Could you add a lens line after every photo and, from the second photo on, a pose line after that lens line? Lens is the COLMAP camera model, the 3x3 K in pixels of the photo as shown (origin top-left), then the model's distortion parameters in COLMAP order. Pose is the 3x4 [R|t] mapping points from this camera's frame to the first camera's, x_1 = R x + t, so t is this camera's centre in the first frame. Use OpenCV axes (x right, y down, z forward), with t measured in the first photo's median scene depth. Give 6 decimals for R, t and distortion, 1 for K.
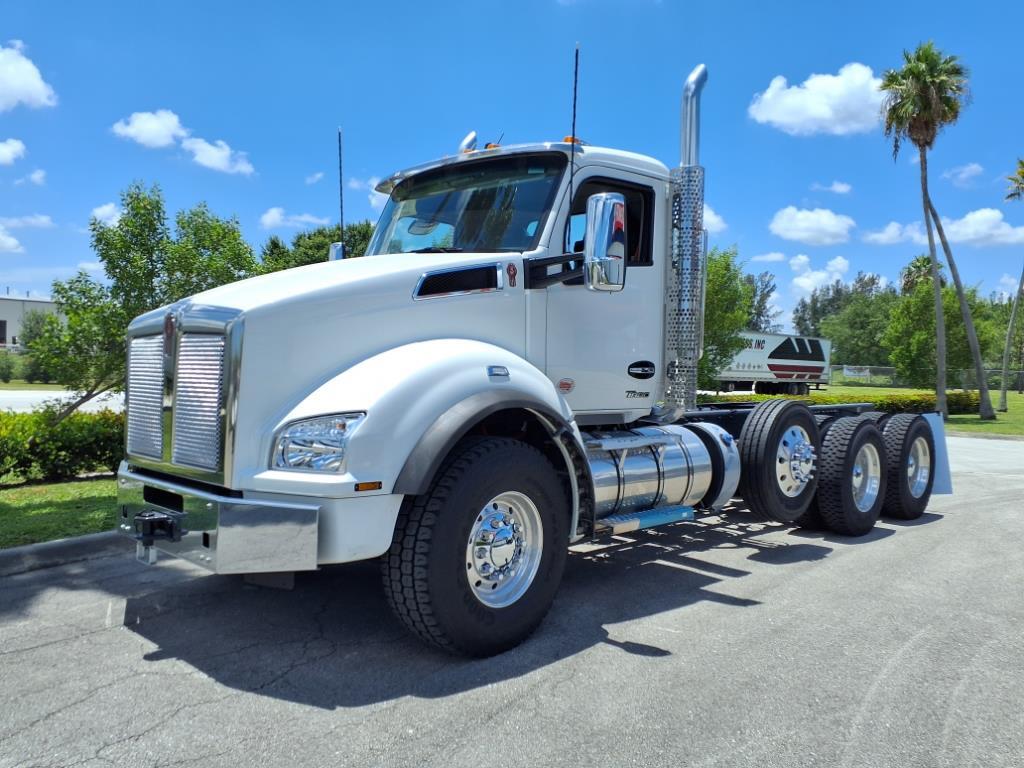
lens RADIAL K [[819.4, 0, 514.9], [0, 819.4, 381.9], [0, 0, 1]] dist [0.044967, -0.036892]
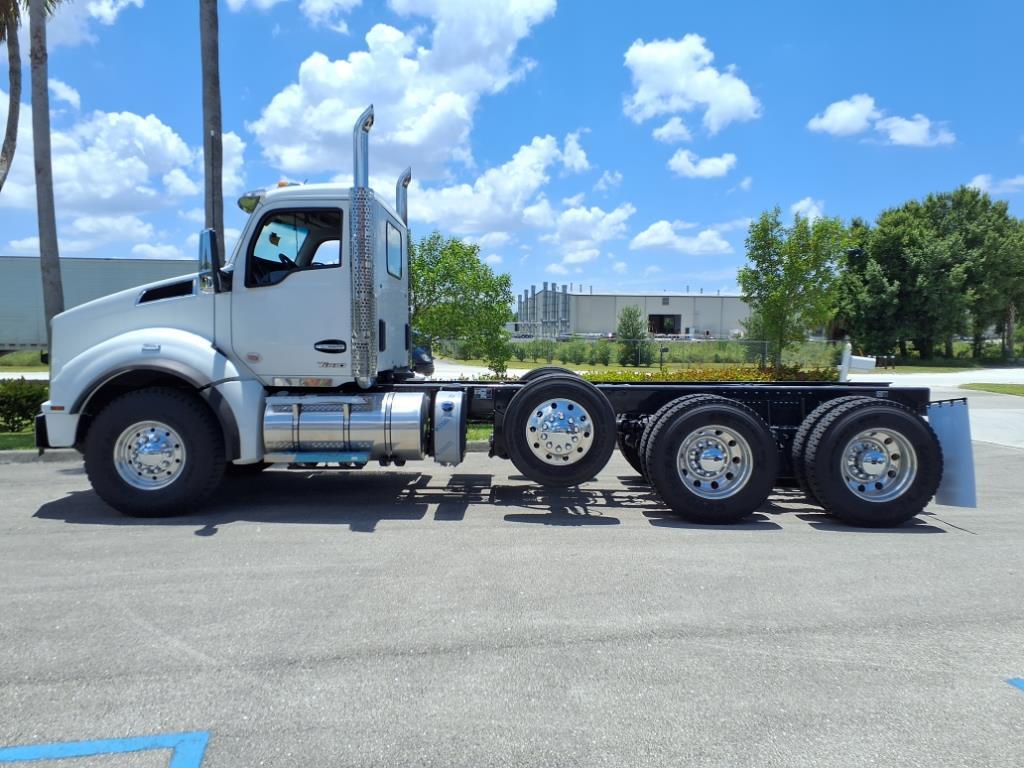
lens RADIAL K [[819.4, 0, 520.6], [0, 819.4, 382.4], [0, 0, 1]] dist [0.044967, -0.036892]
pose [[0.714573, 0.019143, -0.699299, 1.307919], [-0.006749, 0.999768, 0.020471, 0.014290], [0.699529, -0.009908, 0.714536, 0.263601]]
